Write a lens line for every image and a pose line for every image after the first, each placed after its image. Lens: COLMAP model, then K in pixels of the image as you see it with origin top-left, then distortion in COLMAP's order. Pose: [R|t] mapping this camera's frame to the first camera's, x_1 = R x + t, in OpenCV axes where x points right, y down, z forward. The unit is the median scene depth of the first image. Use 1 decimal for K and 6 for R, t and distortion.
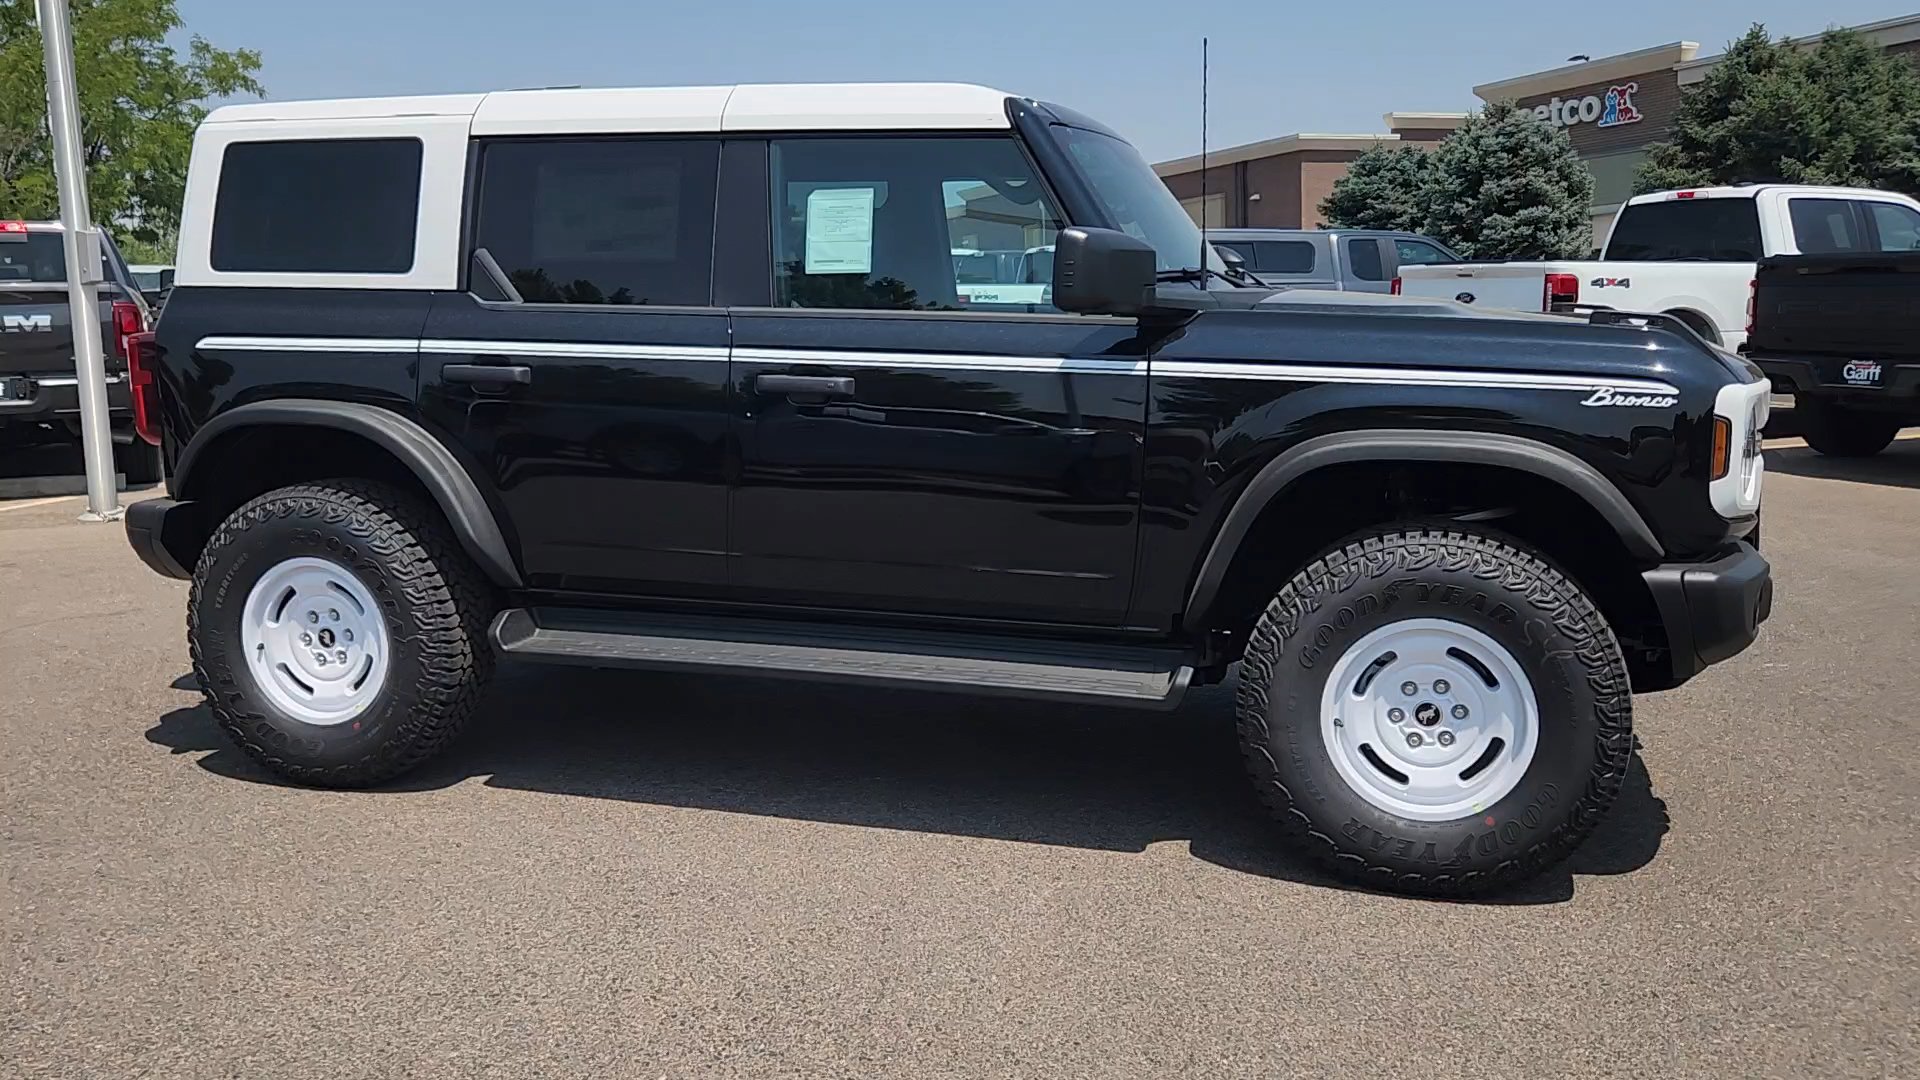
lens RADIAL K [[1623.7, 0, 957.3], [0, 1623.7, 539.6], [0, 0, 1]] dist [0.013799, 0.018903]
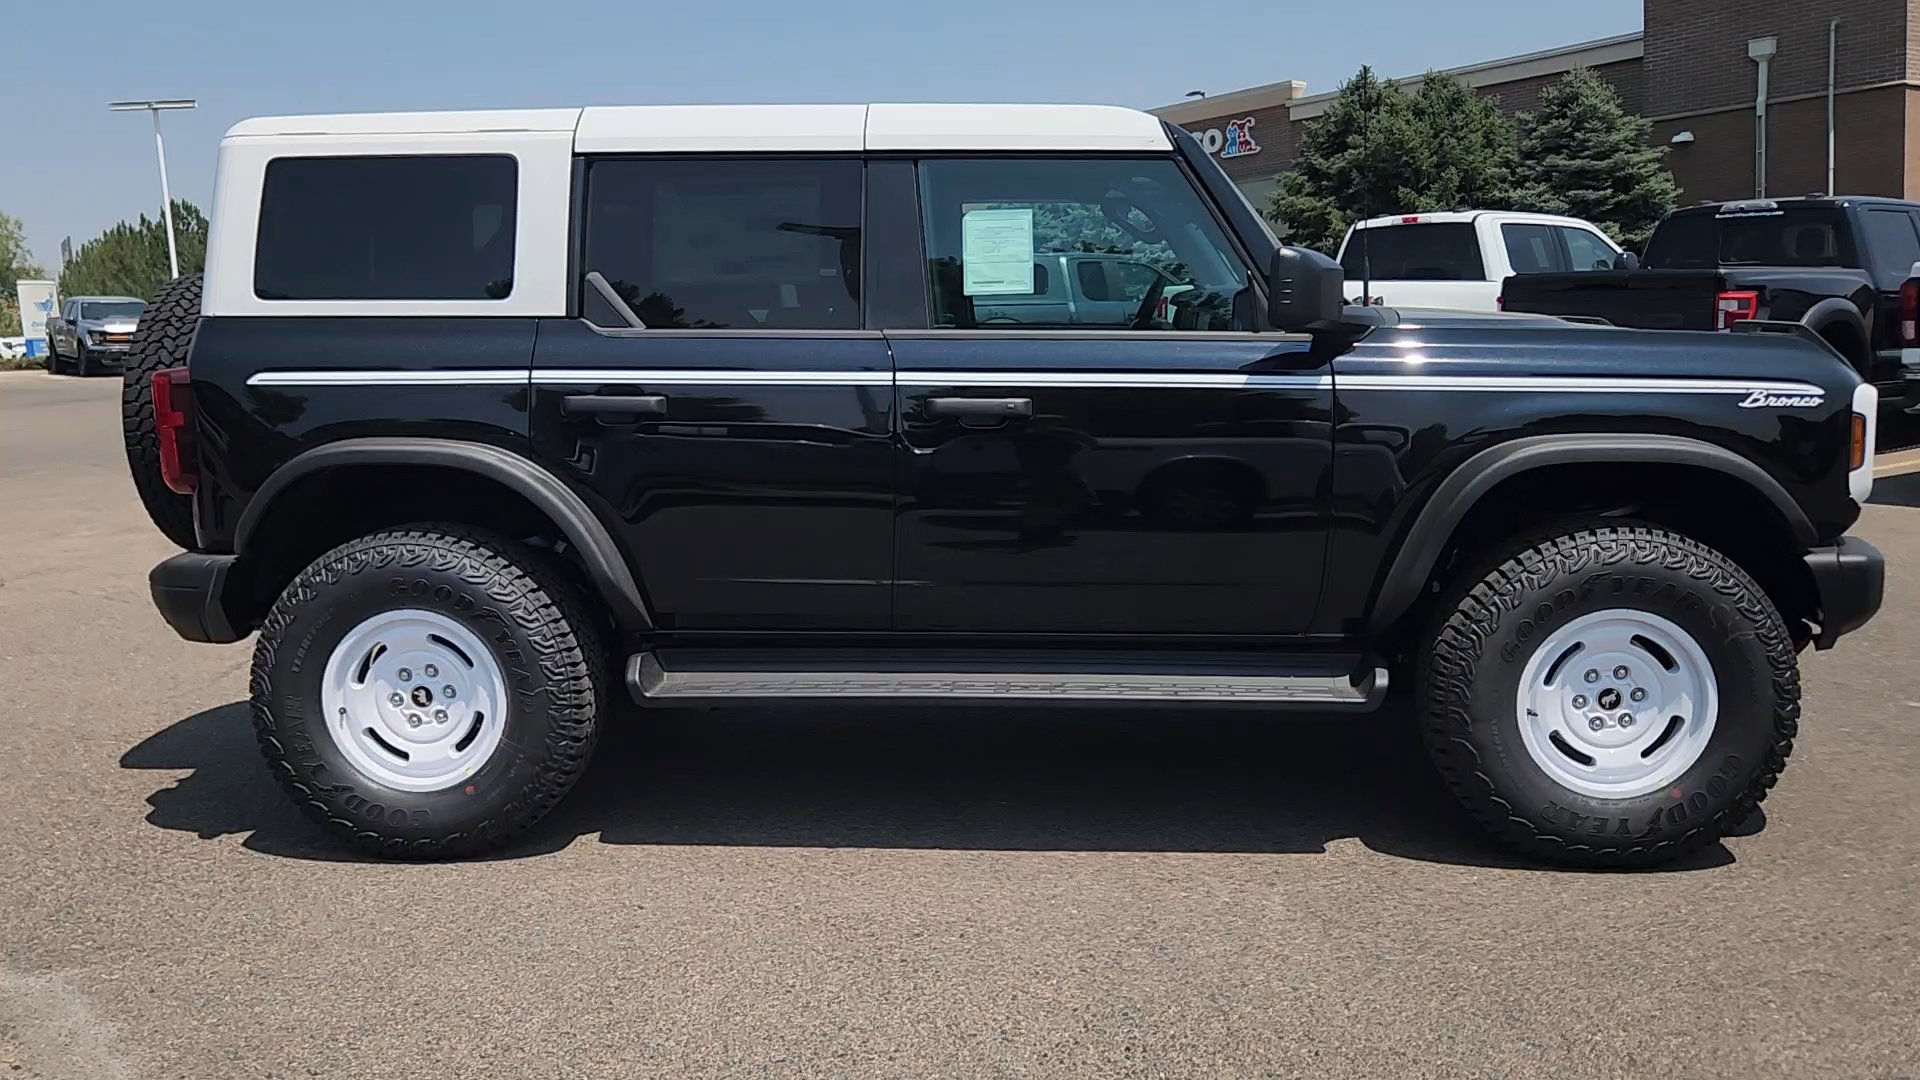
lens RADIAL K [[1623.7, 0, 957.3], [0, 1623.7, 539.6], [0, 0, 1]] dist [0.013799, 0.018903]
pose [[0.974598, -0.042463, 0.219898, -0.300830], [0.045742, 0.998905, -0.009841, -0.005329], [-0.219240, 0.019650, 0.975473, 0.038589]]
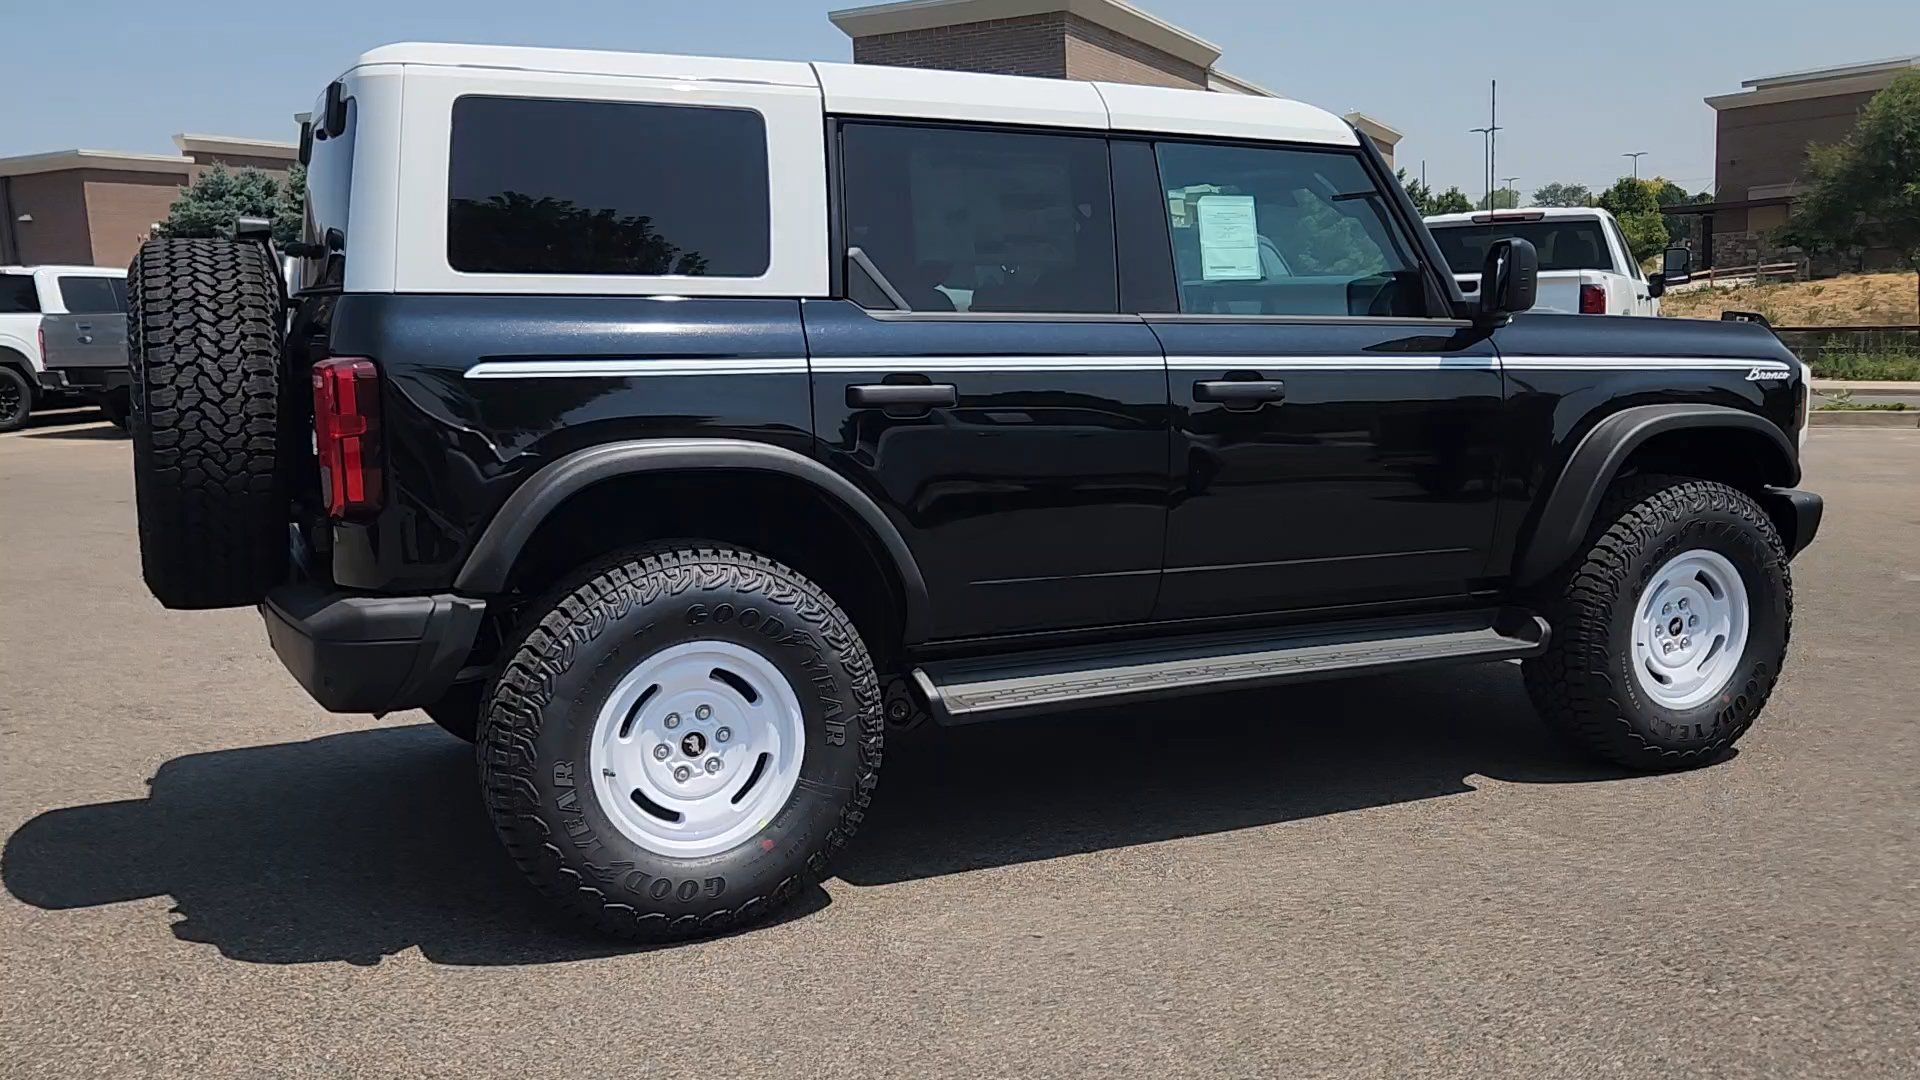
lens RADIAL K [[1731.3, 0, 921.0], [0, 1731.3, 568.3], [0, 0, 1]] dist [0.010446, 0.006692]
pose [[0.734027, -0.100576, 0.671632, -0.882655], [0.111798, 0.993376, 0.026573, -0.033895], [-0.669855, 0.055582, 0.740408, 0.321218]]
